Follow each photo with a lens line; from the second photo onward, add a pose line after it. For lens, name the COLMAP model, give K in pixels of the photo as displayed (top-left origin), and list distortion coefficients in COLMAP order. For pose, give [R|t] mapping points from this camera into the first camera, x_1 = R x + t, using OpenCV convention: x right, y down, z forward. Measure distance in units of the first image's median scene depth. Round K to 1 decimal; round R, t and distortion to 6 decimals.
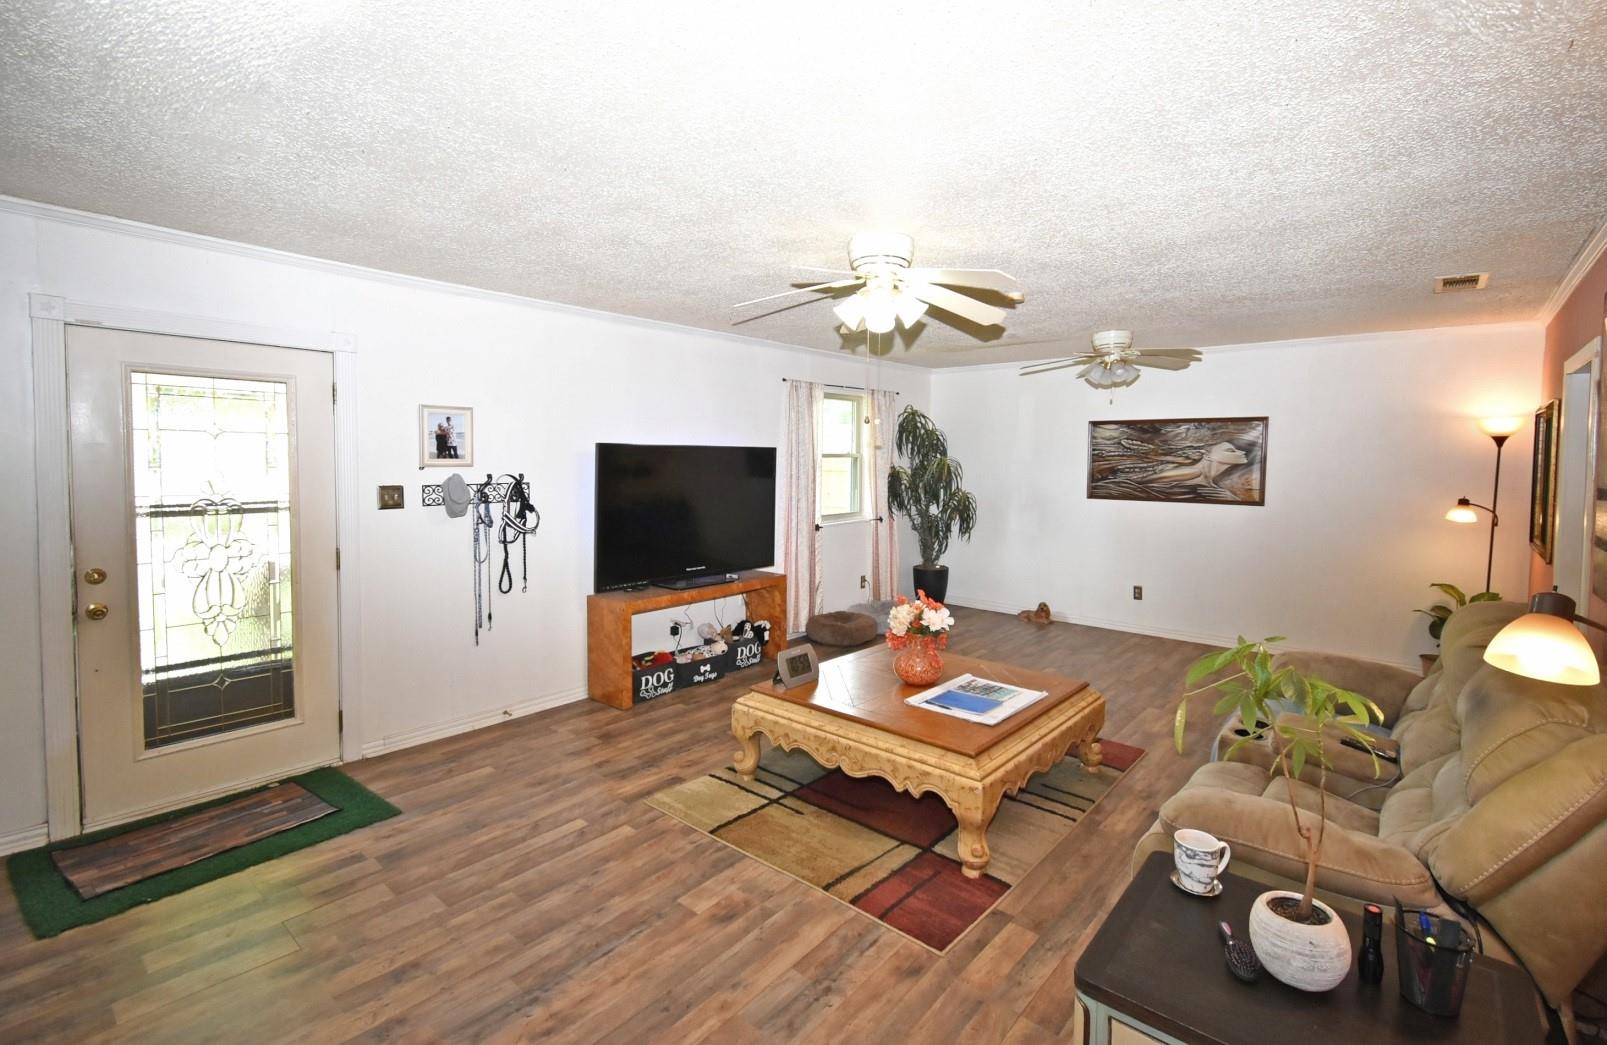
lens RADIAL K [[694.5, 0, 848.9], [0, 694.5, 505.4], [0, 0, 1]] dist [-0.000783, 0.000004]
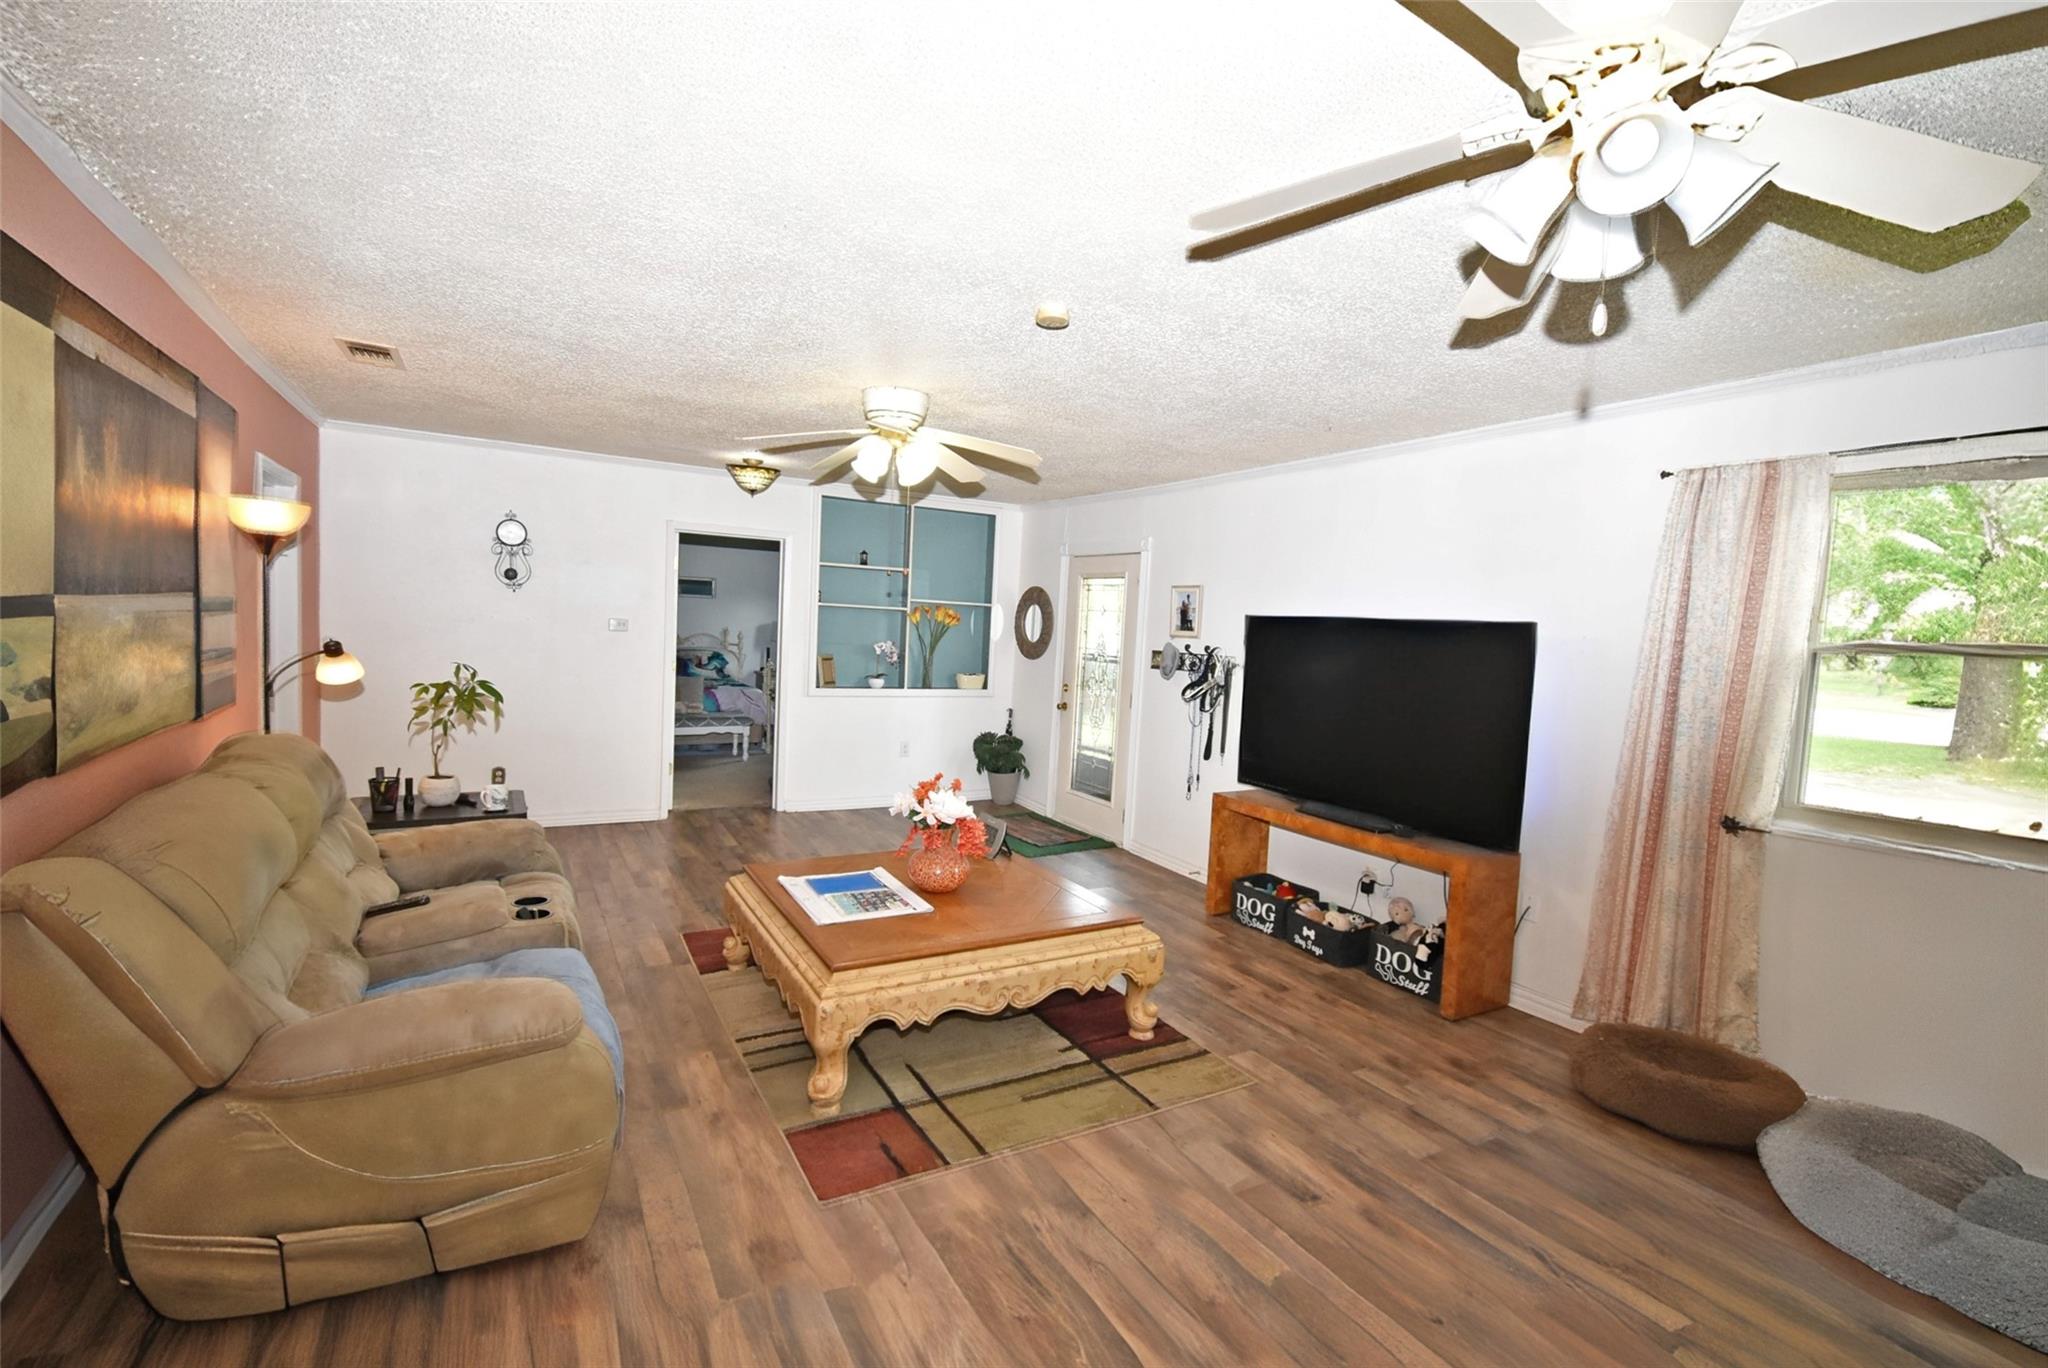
lens RADIAL K [[907.0, 0, 1024.0], [0, 907.0, 684.0], [0, 0, 1]] dist [0.002670, -0.000052]
pose [[-0.348301, 0.035526, -0.936709, 0.944518], [-0.116621, 0.989876, 0.080907, -0.070094], [0.930100, 0.137420, -0.340632, 1.282333]]
